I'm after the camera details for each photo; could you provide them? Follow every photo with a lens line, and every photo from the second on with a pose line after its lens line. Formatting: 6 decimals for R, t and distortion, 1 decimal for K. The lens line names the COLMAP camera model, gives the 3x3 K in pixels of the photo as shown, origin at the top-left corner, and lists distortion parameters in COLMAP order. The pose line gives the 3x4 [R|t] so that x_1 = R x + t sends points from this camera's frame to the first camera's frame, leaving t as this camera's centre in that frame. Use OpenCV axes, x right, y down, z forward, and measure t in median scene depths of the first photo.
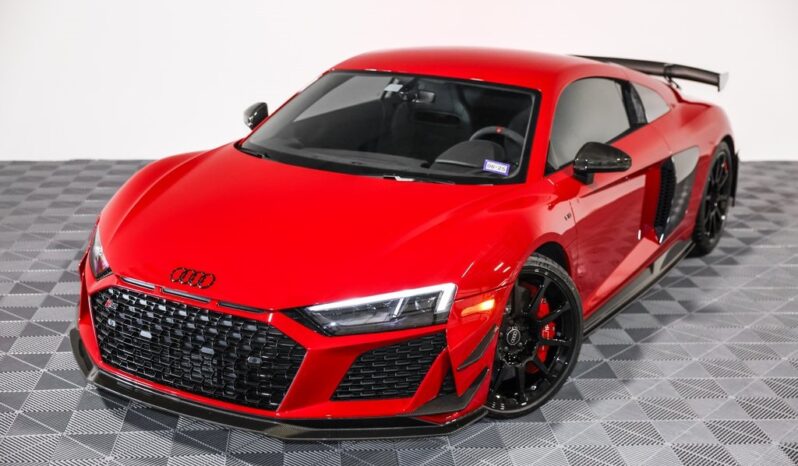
lens RADIAL K [[1124.4, 0, 395.5], [0, 1124.4, 235.2], [0, 0, 1]] dist [0.038350, 0.000000]
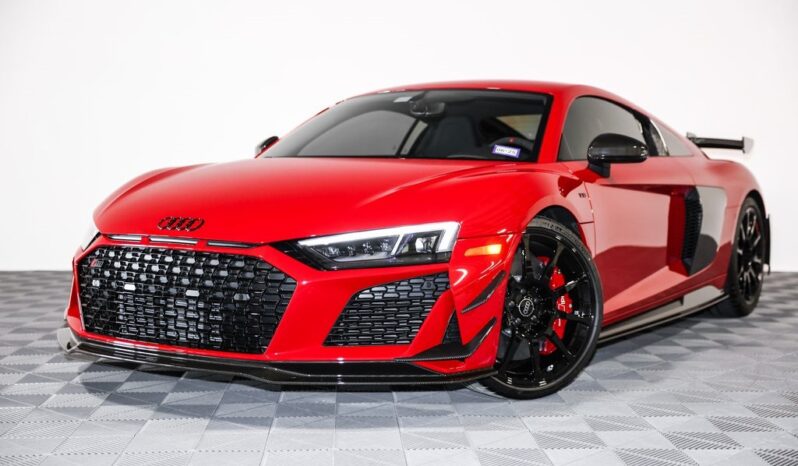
lens RADIAL K [[1124.4, 0, 403.8], [0, 1124.4, 230.3], [0, 0, 1]] dist [0.038350, 0.000000]
pose [[0.999368, -0.011815, -0.033535, 0.037425], [0.003924, 0.974066, -0.226230, 0.248727], [0.035339, 0.225955, 0.973496, 0.082624]]
